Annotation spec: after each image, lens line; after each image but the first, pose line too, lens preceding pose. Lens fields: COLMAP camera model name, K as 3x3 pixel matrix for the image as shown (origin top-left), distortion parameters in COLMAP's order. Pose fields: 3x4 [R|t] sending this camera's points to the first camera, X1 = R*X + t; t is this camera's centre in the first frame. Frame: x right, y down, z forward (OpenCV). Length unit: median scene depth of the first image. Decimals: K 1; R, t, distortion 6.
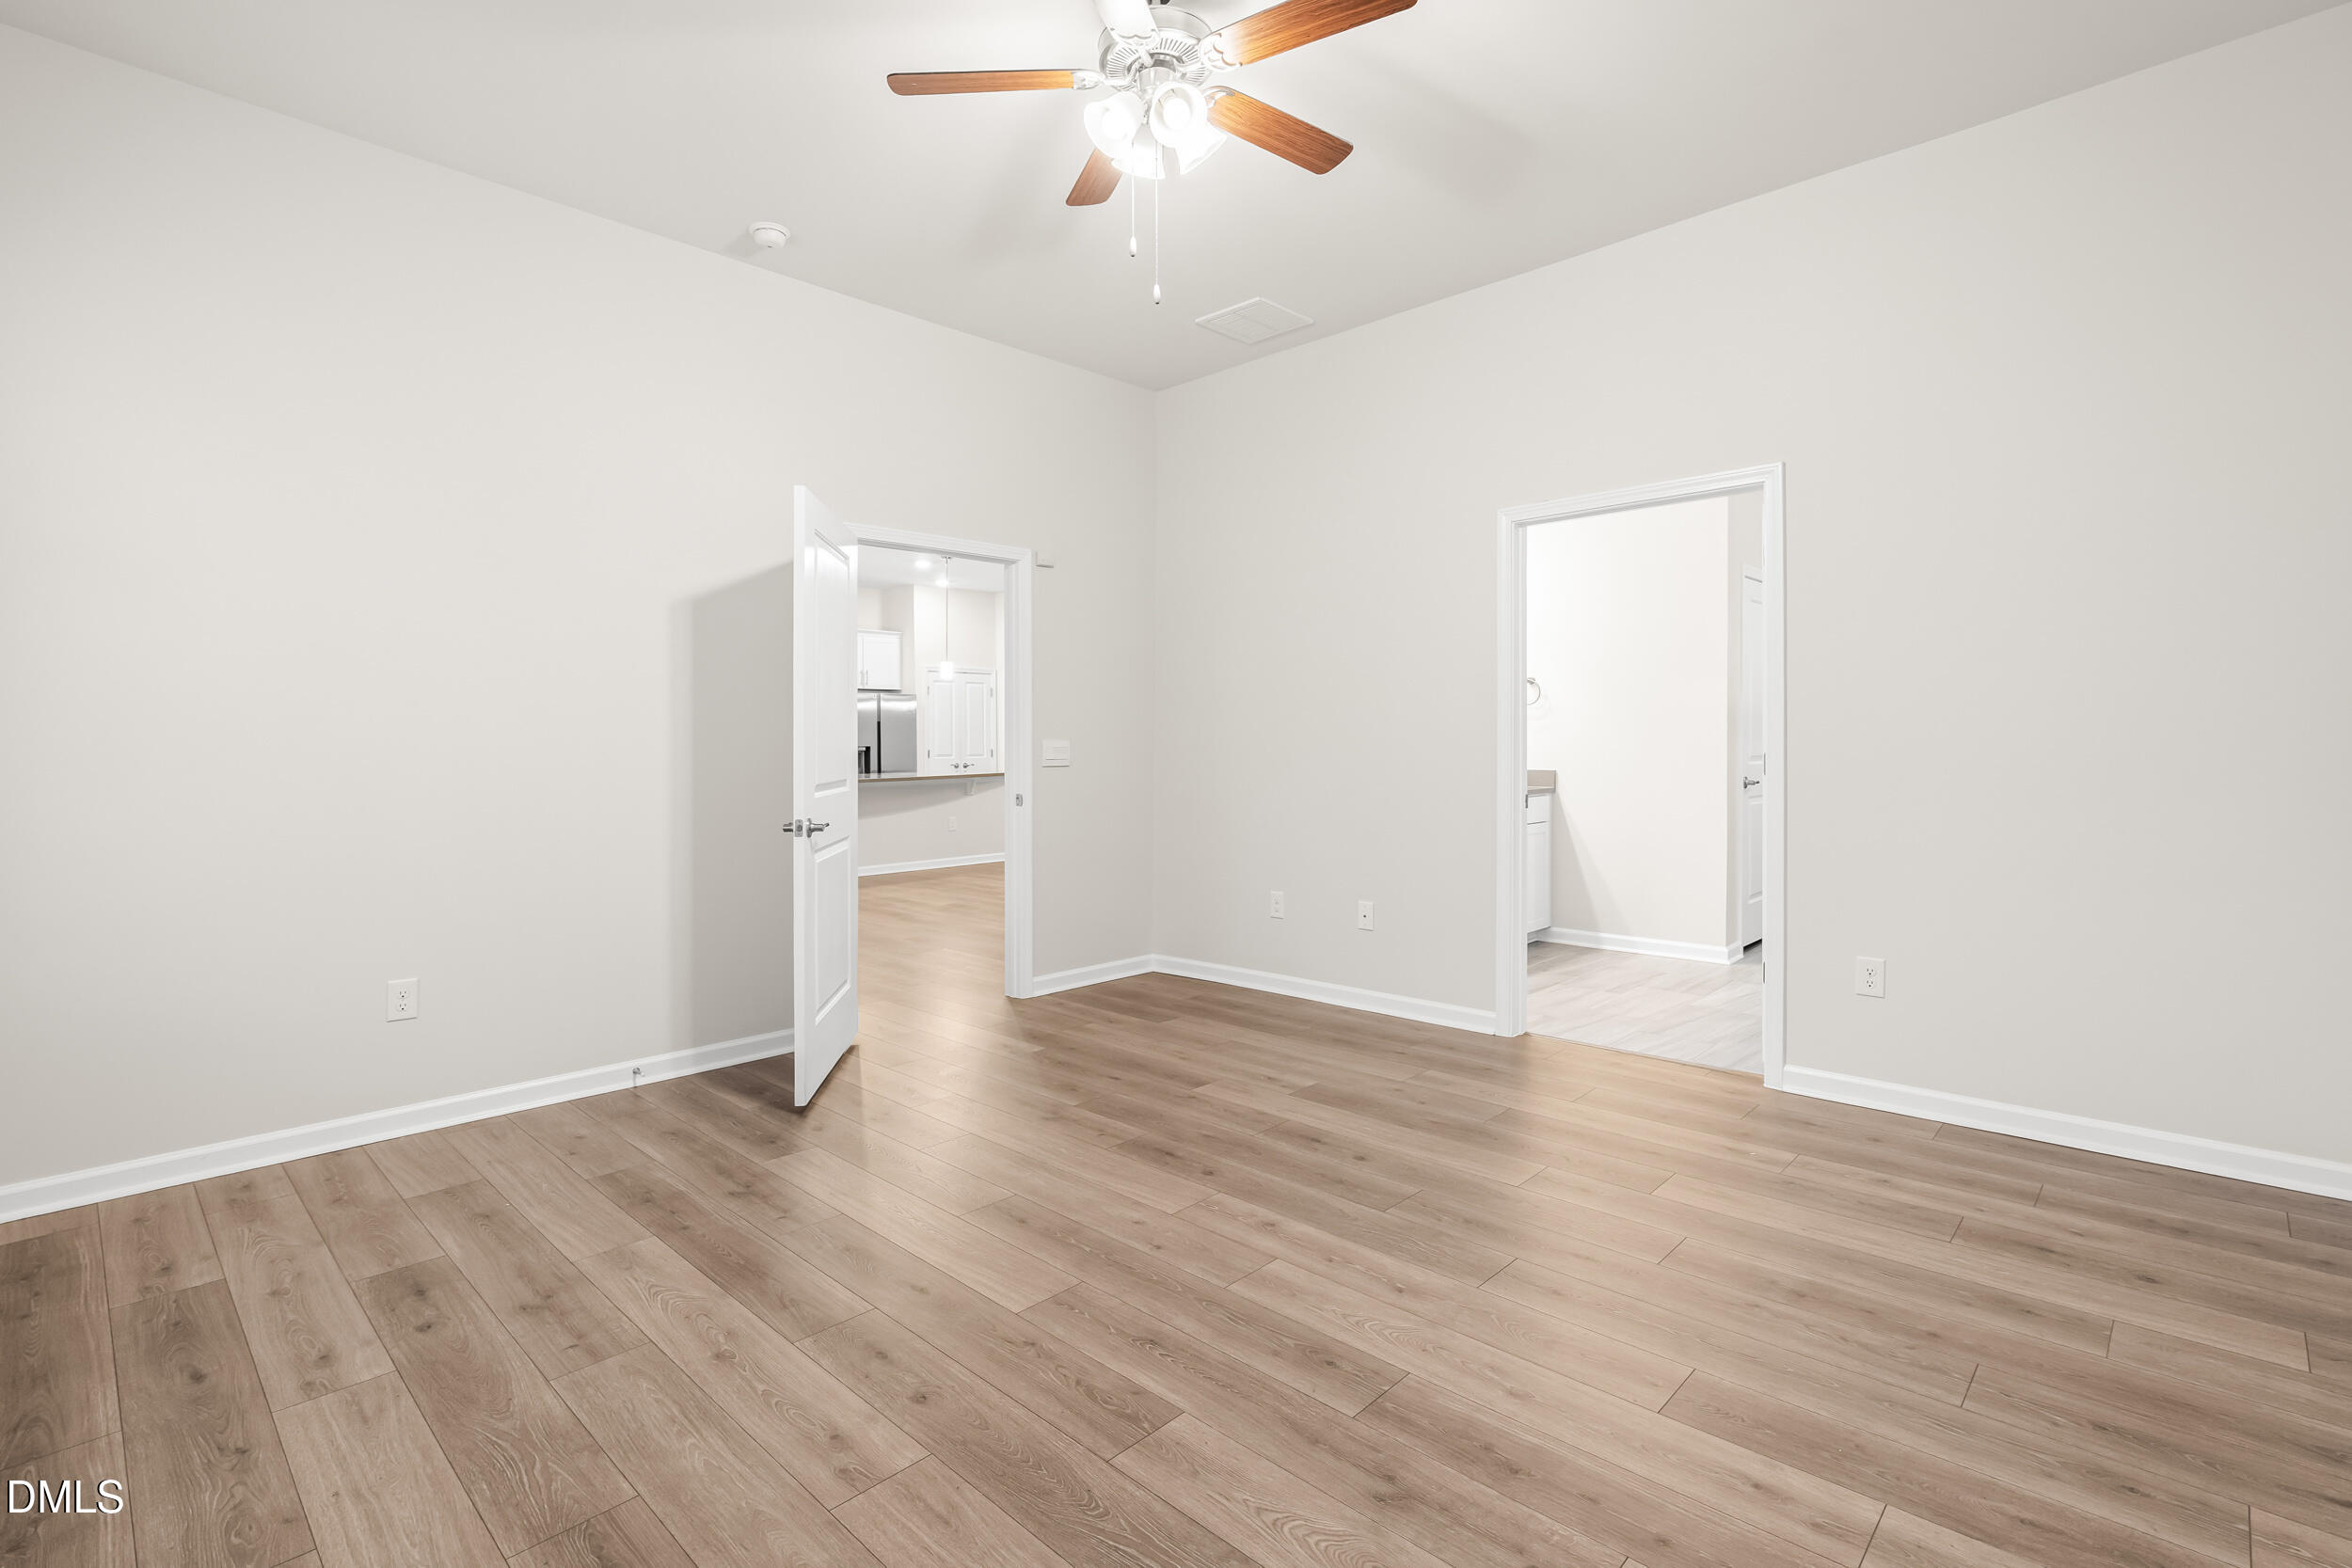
lens RADIAL K [[1074.0, 0, 1176.0], [0, 1074.0, 773.5], [0, 0, 1]] dist [0.006778, 0.000281]
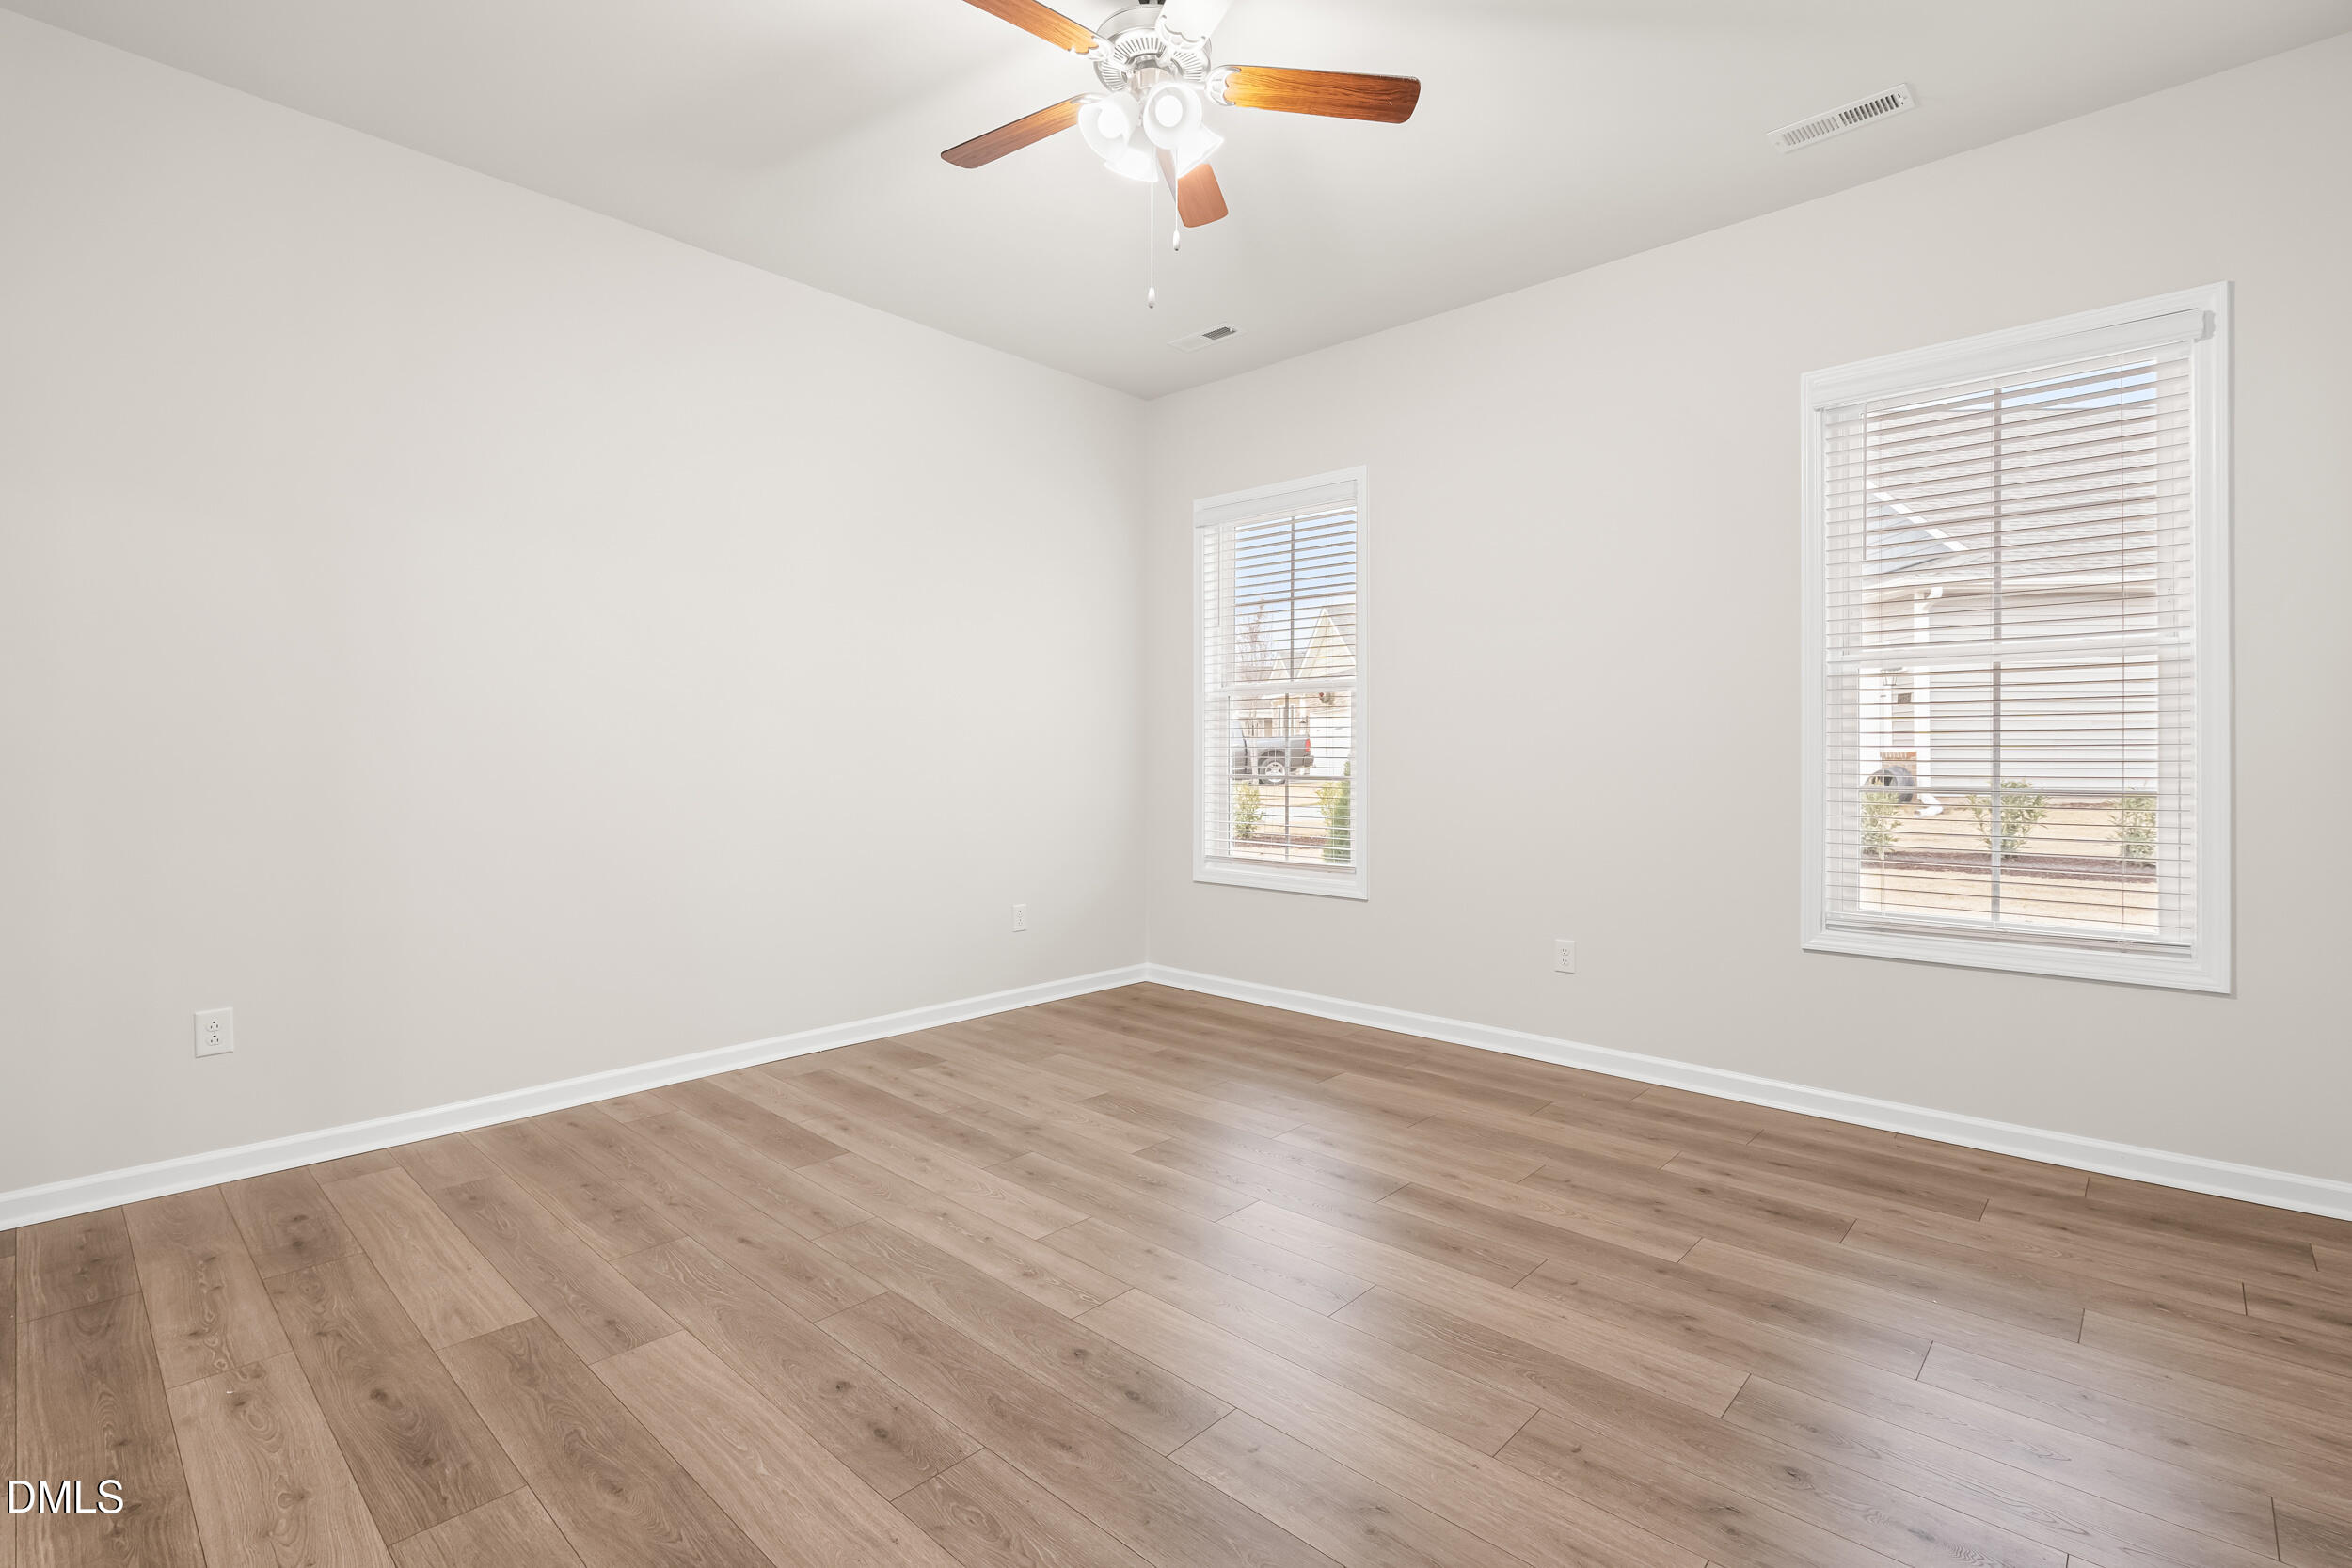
lens RADIAL K [[1074.0, 0, 1176.2], [0, 1074.0, 776.8], [0, 0, 1]] dist [0.006778, 0.000281]
pose [[-0.999842, 0.008410, -0.015658, -0.031041], [0.007659, 0.998845, 0.047425, -0.052886], [0.016038, 0.047298, -0.998752, 2.045762]]
